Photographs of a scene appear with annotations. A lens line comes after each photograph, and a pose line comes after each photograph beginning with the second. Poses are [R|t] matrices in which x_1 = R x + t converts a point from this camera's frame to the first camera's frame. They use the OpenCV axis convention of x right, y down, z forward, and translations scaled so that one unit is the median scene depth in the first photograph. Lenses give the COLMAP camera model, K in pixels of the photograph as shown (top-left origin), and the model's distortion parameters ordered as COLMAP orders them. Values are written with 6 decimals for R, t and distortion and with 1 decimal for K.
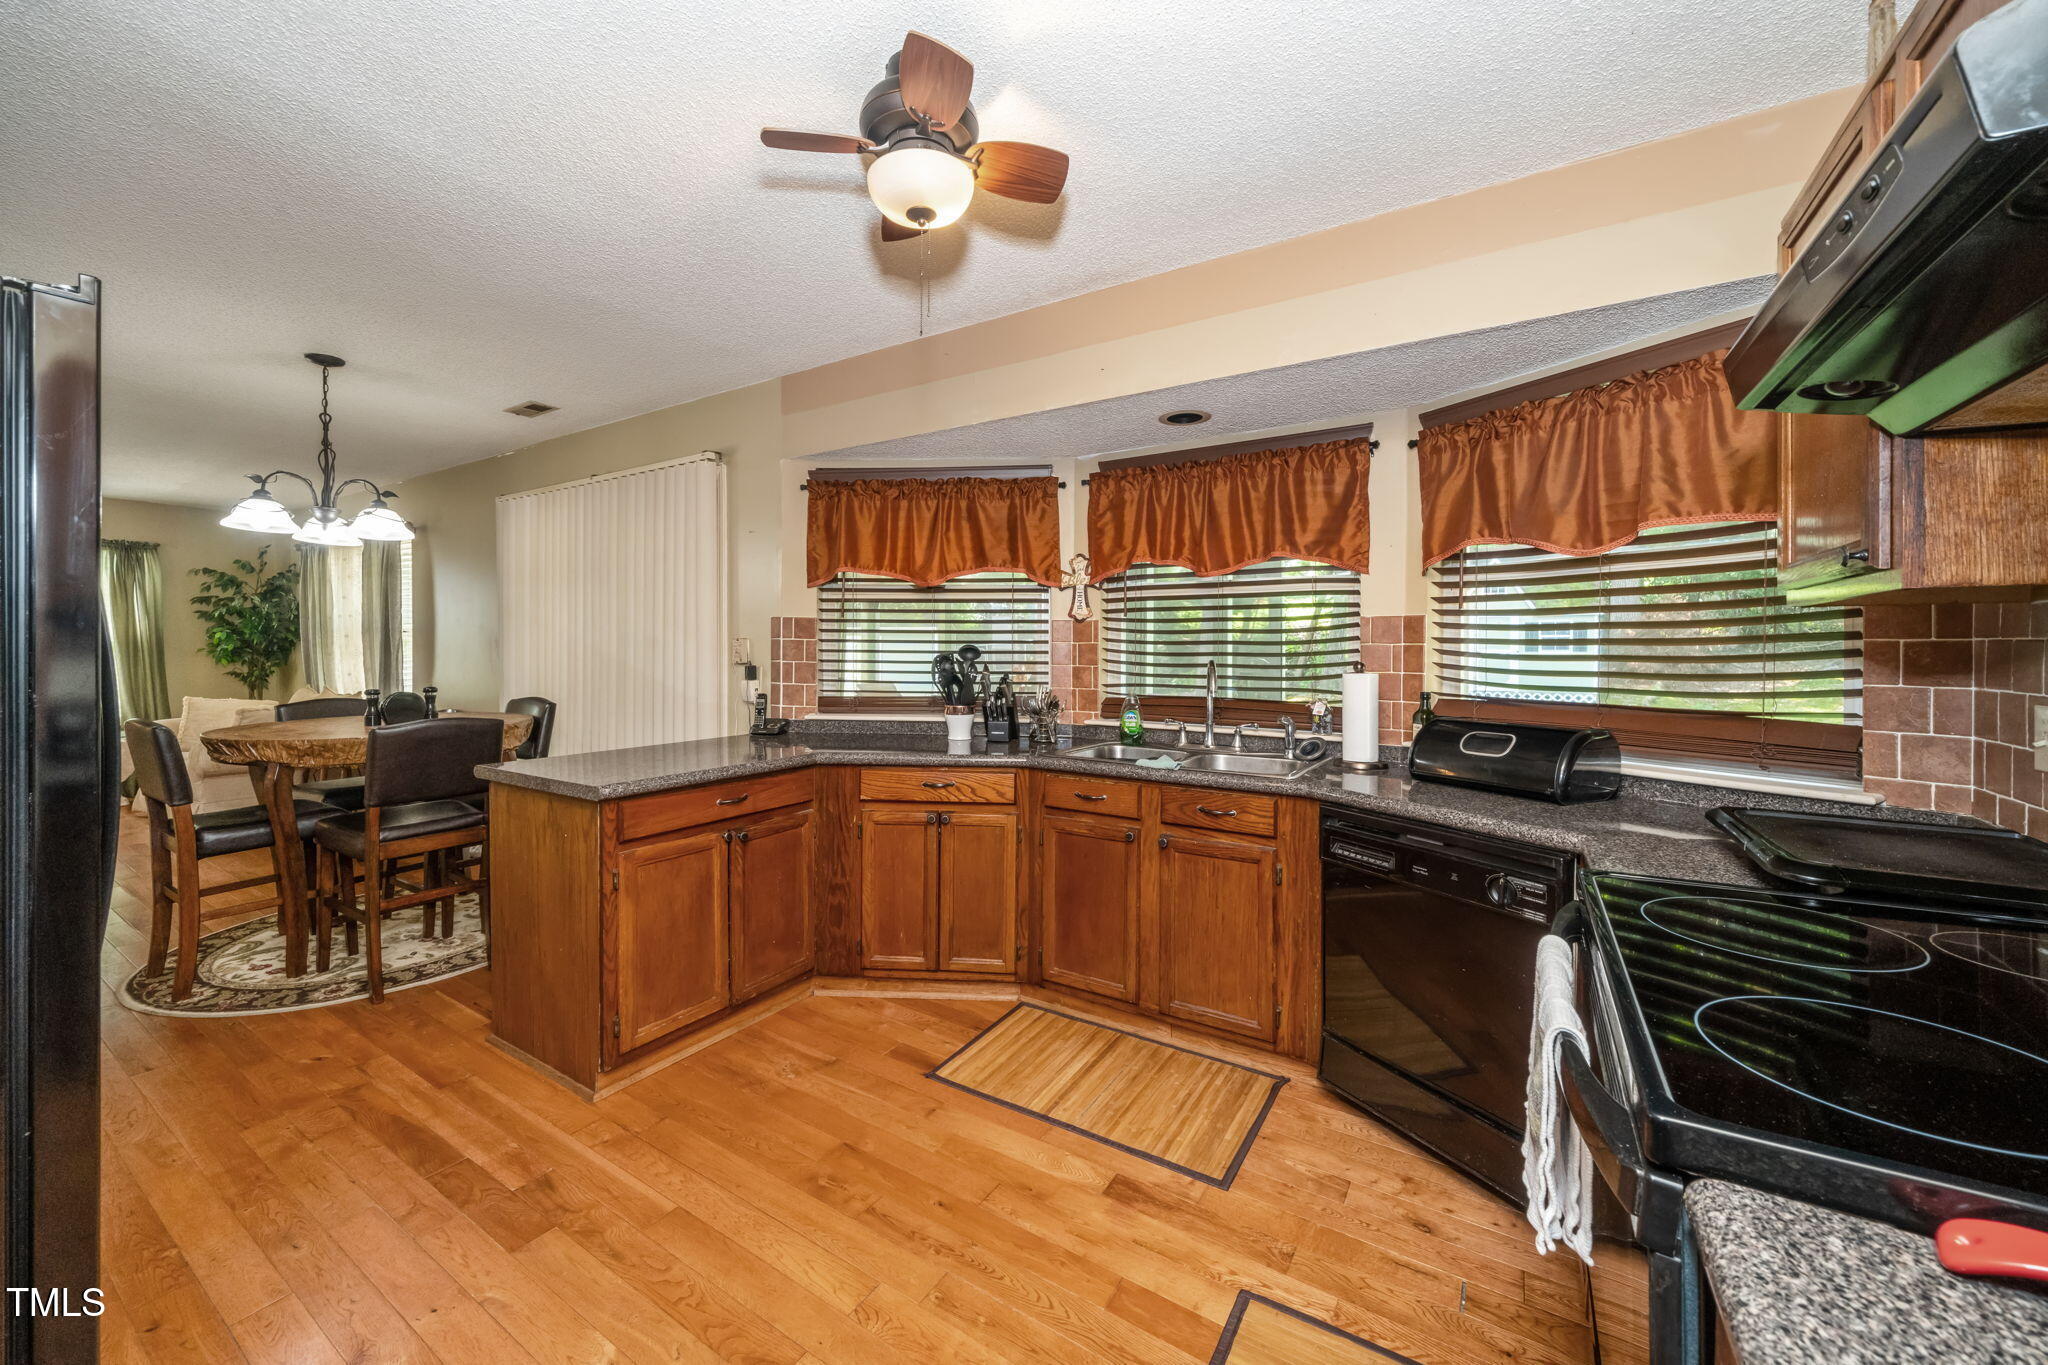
lens RADIAL K [[779.6, 0, 1058.0], [0, 779.6, 656.4], [0, 0, 1]] dist [-0.006146, 0.000776]
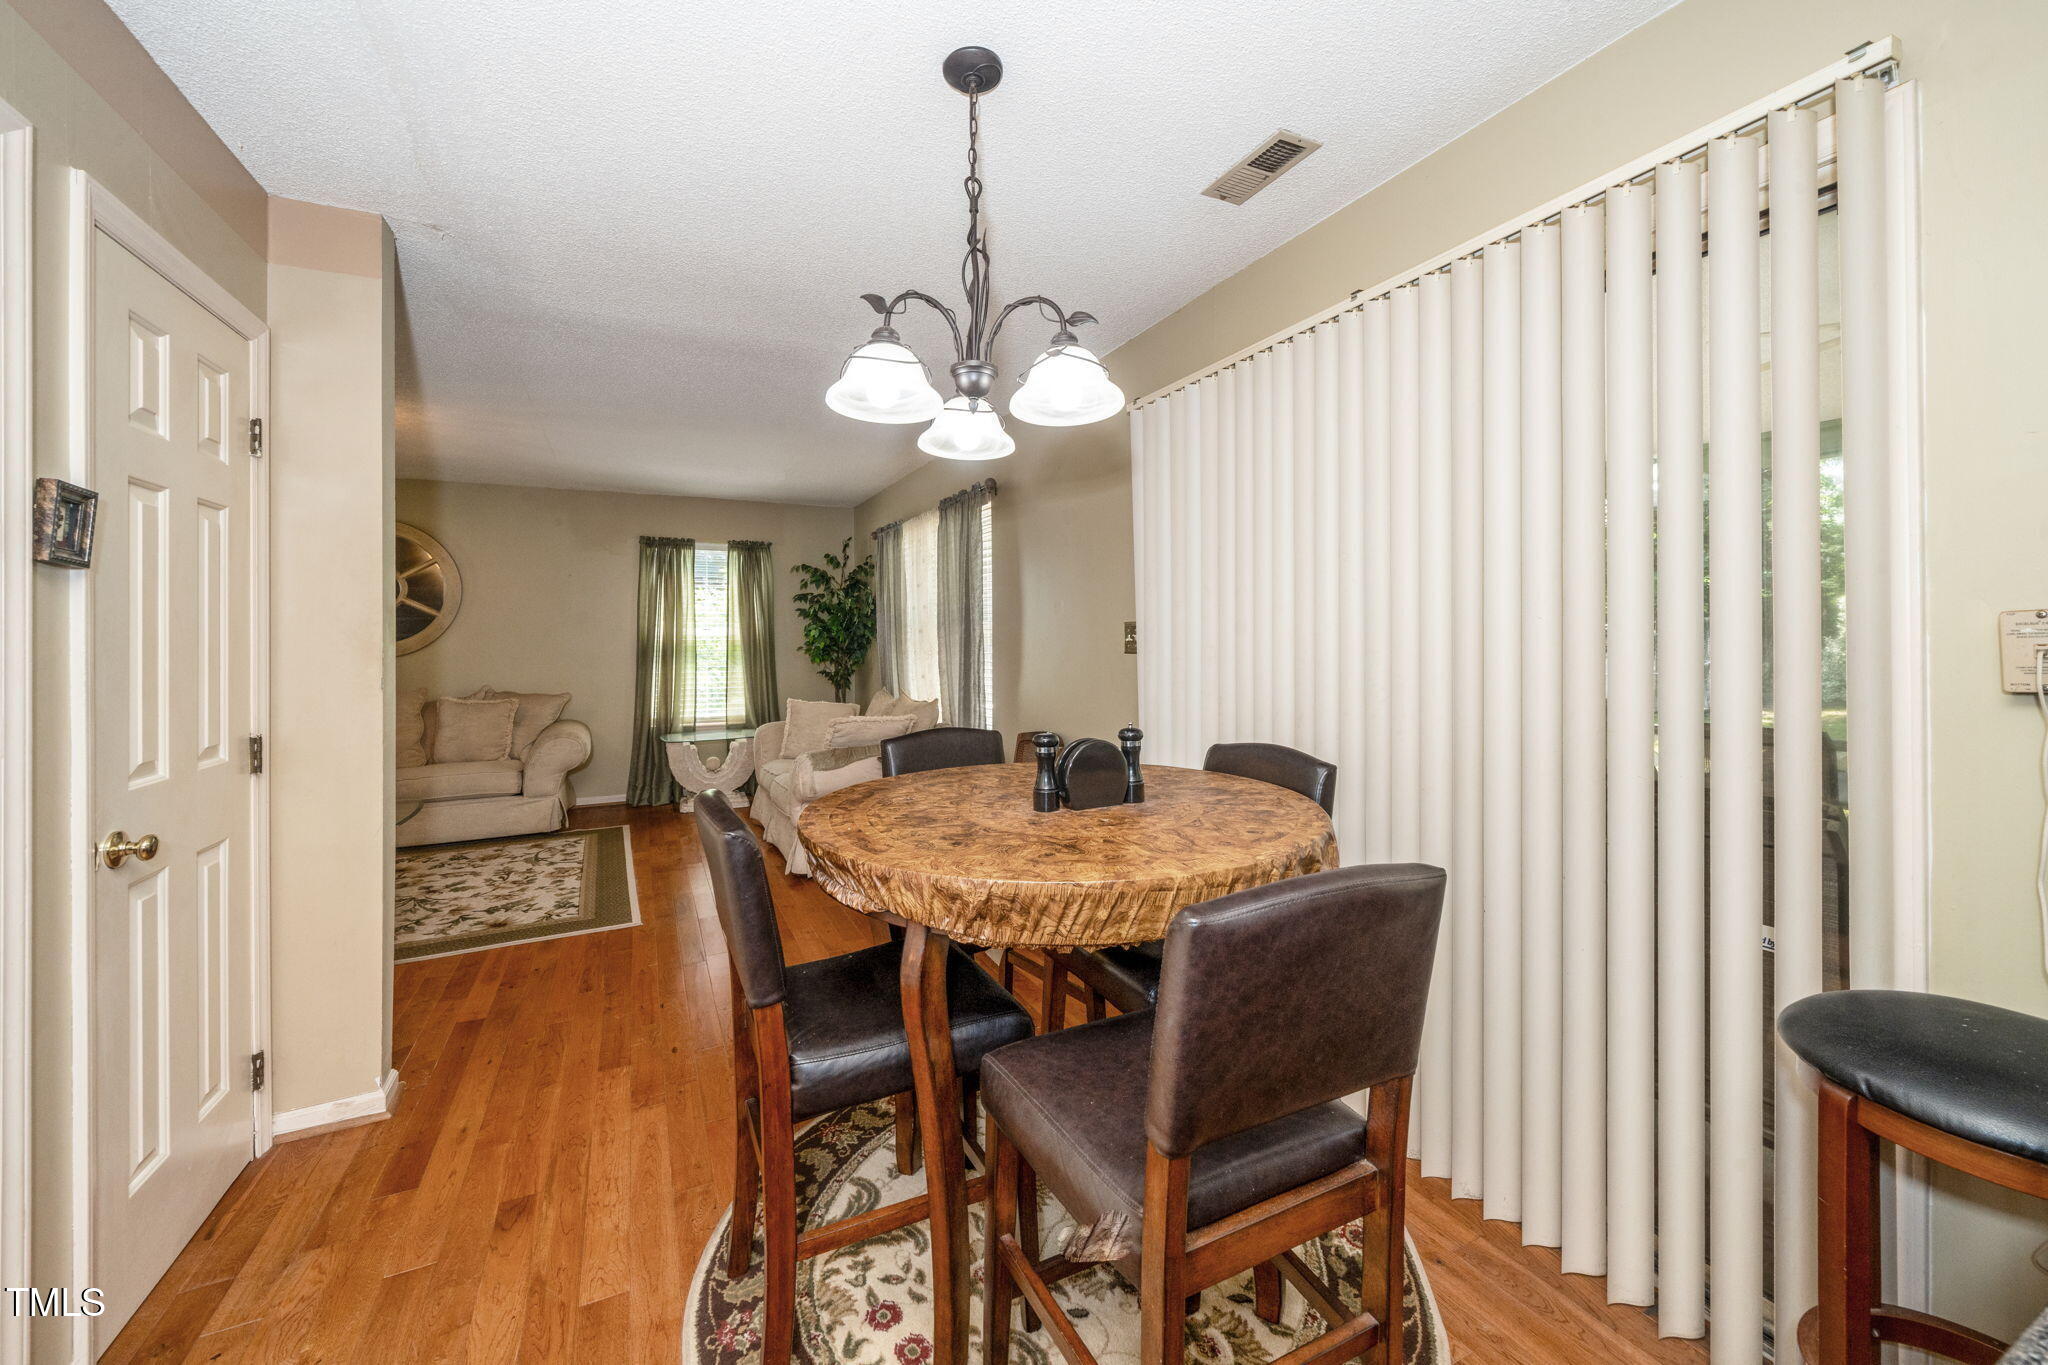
lens RADIAL K [[779.6, 0, 992.0], [0, 779.6, 638.0], [0, 0, 1]] dist [-0.006146, 0.000776]
pose [[0.827812, -0.011389, -0.560889, -0.352615], [0.003650, 0.999882, -0.014915, -0.005830], [0.560993, 0.010300, 0.827756, 0.319593]]
